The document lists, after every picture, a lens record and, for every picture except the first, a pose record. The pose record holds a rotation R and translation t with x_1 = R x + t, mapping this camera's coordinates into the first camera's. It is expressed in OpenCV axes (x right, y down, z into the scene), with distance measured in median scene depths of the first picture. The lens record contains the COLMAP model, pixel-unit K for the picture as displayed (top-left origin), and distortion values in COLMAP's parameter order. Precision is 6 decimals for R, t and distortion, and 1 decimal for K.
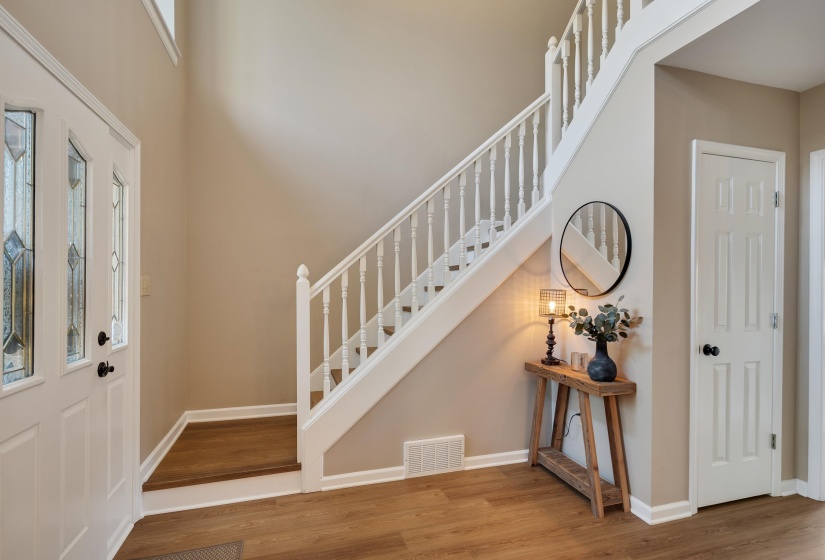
lens RADIAL K [[396.9, 0, 411.7], [0, 396.9, 287.6], [0, 0, 1]] dist [0.004993, -0.001714]
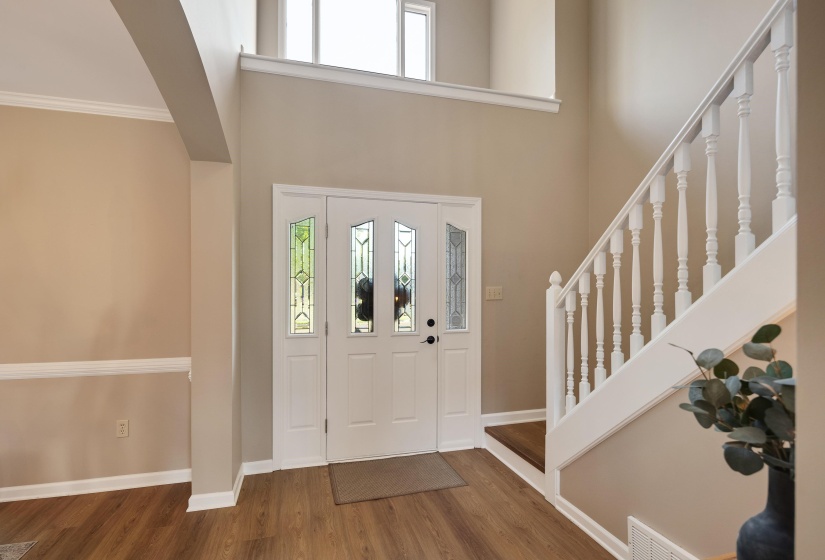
lens RADIAL K [[396.9, 0, 410.6], [0, 396.9, 294.8], [0, 0, 1]] dist [0.004993, -0.001714]
pose [[-0.013703, -0.000525, -0.999906, 0.794945], [0.002588, 0.999996, -0.000561, 0.001488], [0.999903, -0.002596, -0.013701, 0.725933]]
